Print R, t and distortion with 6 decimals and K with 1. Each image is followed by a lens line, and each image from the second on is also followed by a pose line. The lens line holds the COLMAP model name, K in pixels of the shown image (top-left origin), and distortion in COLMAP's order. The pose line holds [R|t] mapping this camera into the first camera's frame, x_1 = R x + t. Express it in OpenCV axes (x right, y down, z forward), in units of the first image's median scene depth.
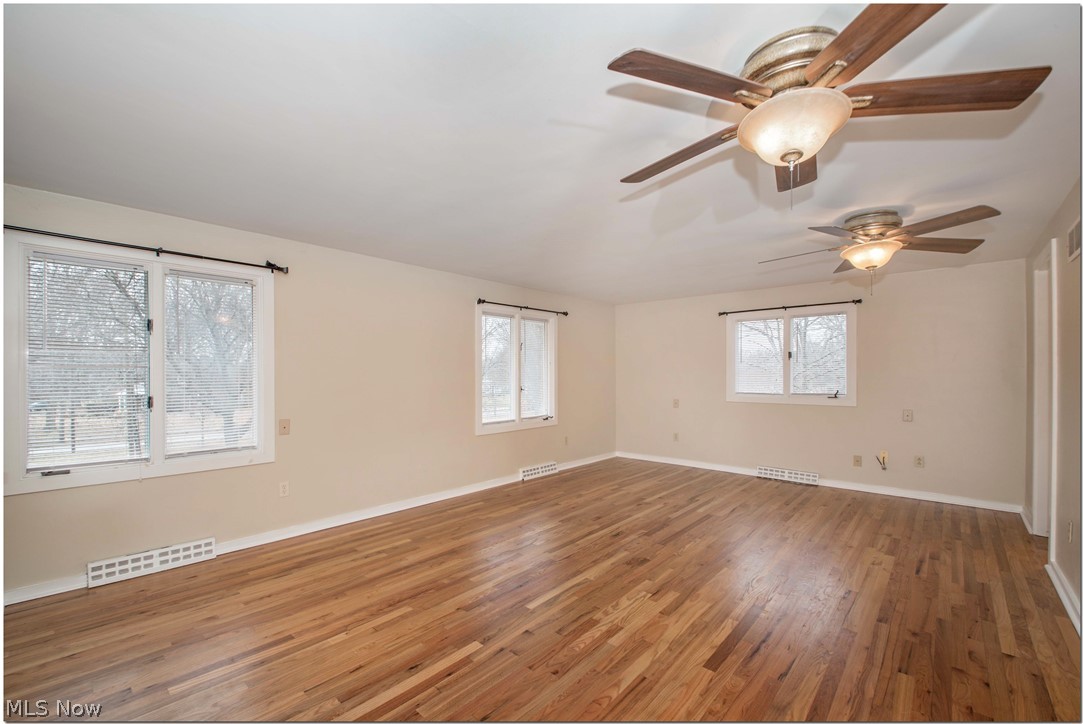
lens RADIAL K [[461.1, 0, 533.6], [0, 461.1, 366.6], [0, 0, 1]] dist [-0.005096, -0.000403]
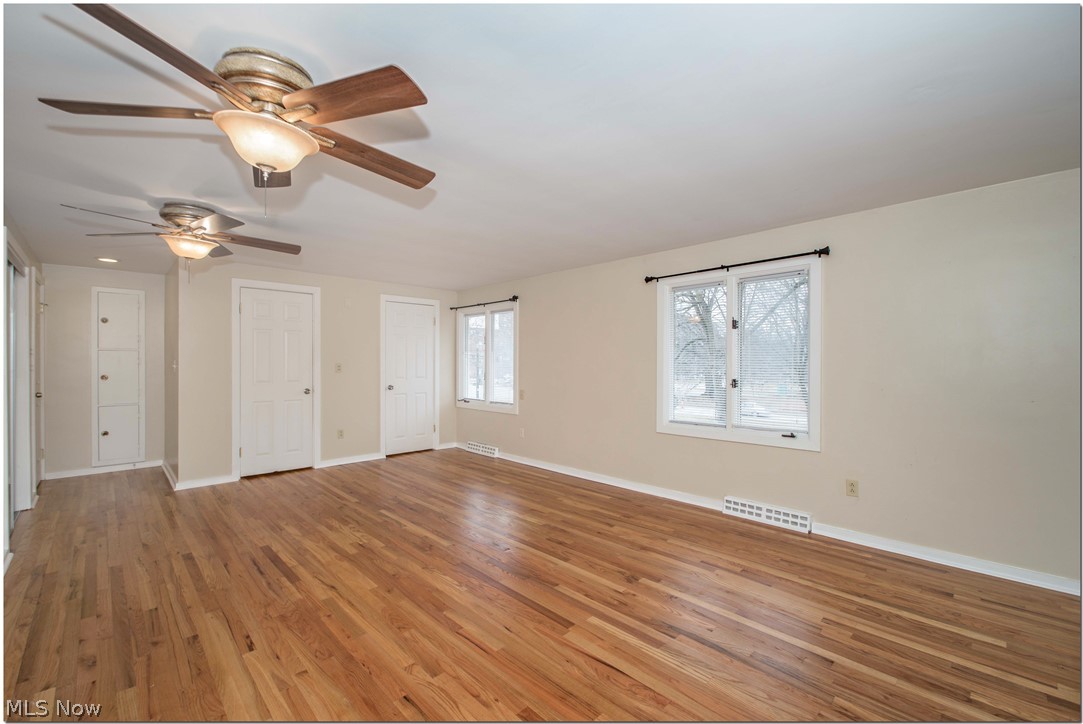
lens RADIAL K [[461.1, 0, 533.8], [0, 461.1, 363.8], [0, 0, 1]] dist [-0.005096, -0.000403]
pose [[-0.081989, 0.005212, -0.996620, 1.016886], [0.017195, 0.999845, 0.003814, 0.016459], [0.996485, -0.016824, -0.082066, 1.113458]]
